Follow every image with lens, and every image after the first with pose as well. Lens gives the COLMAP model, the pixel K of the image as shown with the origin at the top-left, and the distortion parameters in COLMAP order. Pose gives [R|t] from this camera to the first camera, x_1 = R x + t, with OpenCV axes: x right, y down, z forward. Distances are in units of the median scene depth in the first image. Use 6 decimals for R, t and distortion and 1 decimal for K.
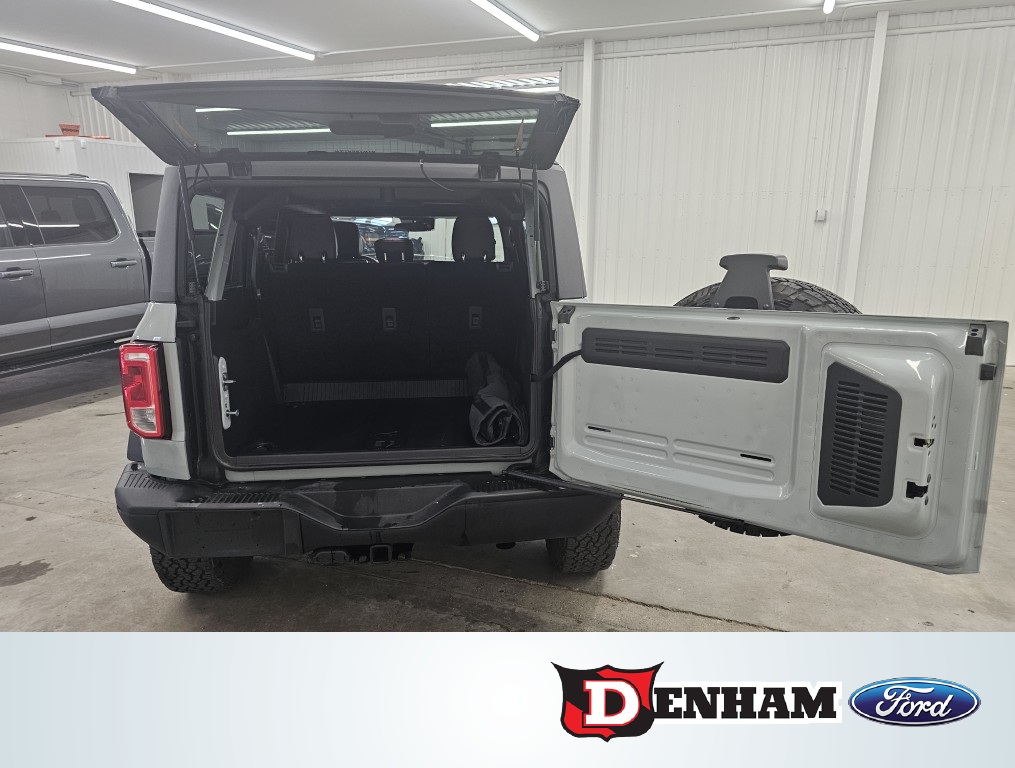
lens RADIAL K [[678.2, 0, 524.9], [0, 678.2, 375.2], [0, 0, 1]] dist [0.026258, -0.020204]
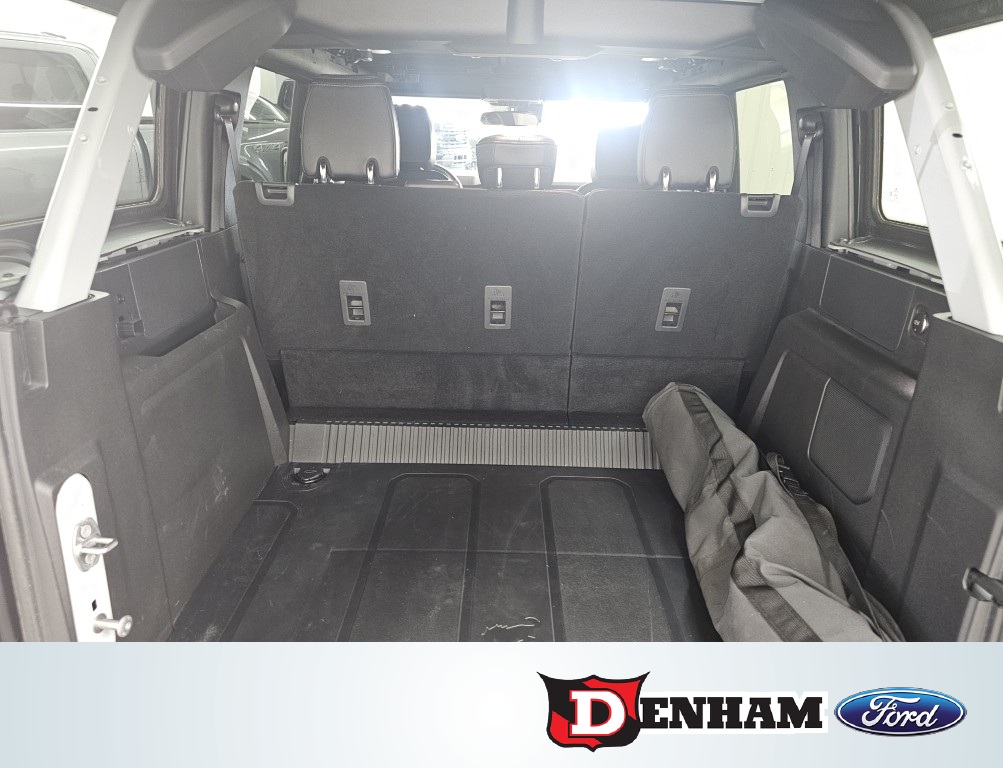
lens RADIAL K [[697.1, 0, 503.8], [0, 697.1, 392.5], [0, 0, 1]] dist [0.023006, -0.014698]
pose [[0.993905, 0.064188, -0.089628, -0.163235], [-0.050192, 0.987335, 0.150502, -0.108659], [0.098153, -0.145086, 0.984539, 0.551008]]
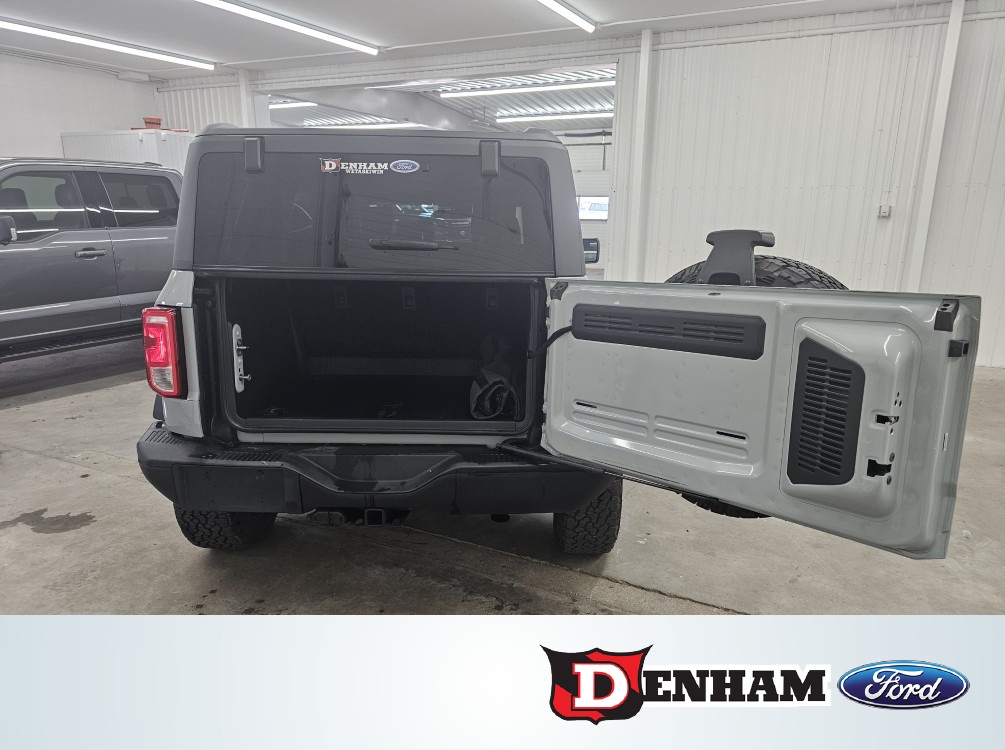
lens RADIAL K [[678.2, 0, 519.8], [0, 678.2, 376.8], [0, 0, 1]] dist [0.028336, -0.023090]
pose [[0.994328, 0.036922, -0.099744, 0.083370], [-0.036374, 0.999312, 0.007308, 0.025775], [0.099945, -0.003639, 0.994986, -0.009775]]
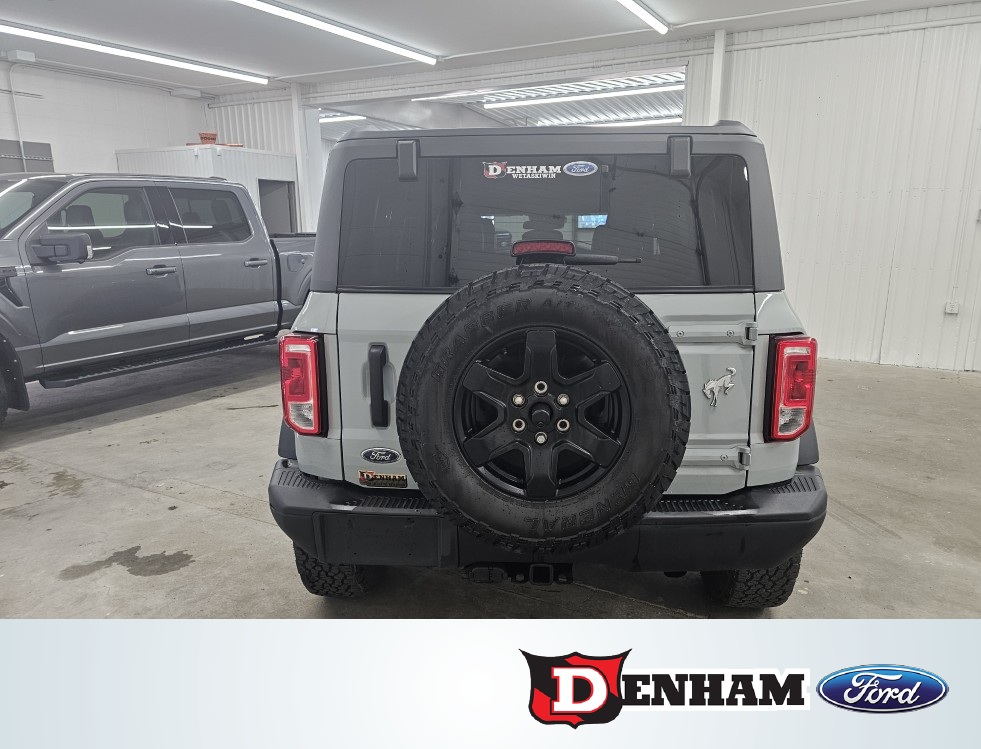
lens RADIAL K [[681.8, 0, 519.5], [0, 681.8, 375.7], [0, 0, 1]] dist [0.023006, -0.014698]
pose [[0.989552, 0.030193, -0.140978, -0.097464], [-0.031753, 0.999457, -0.008827, 0.007406], [0.140635, 0.013212, 0.989973, 0.079258]]
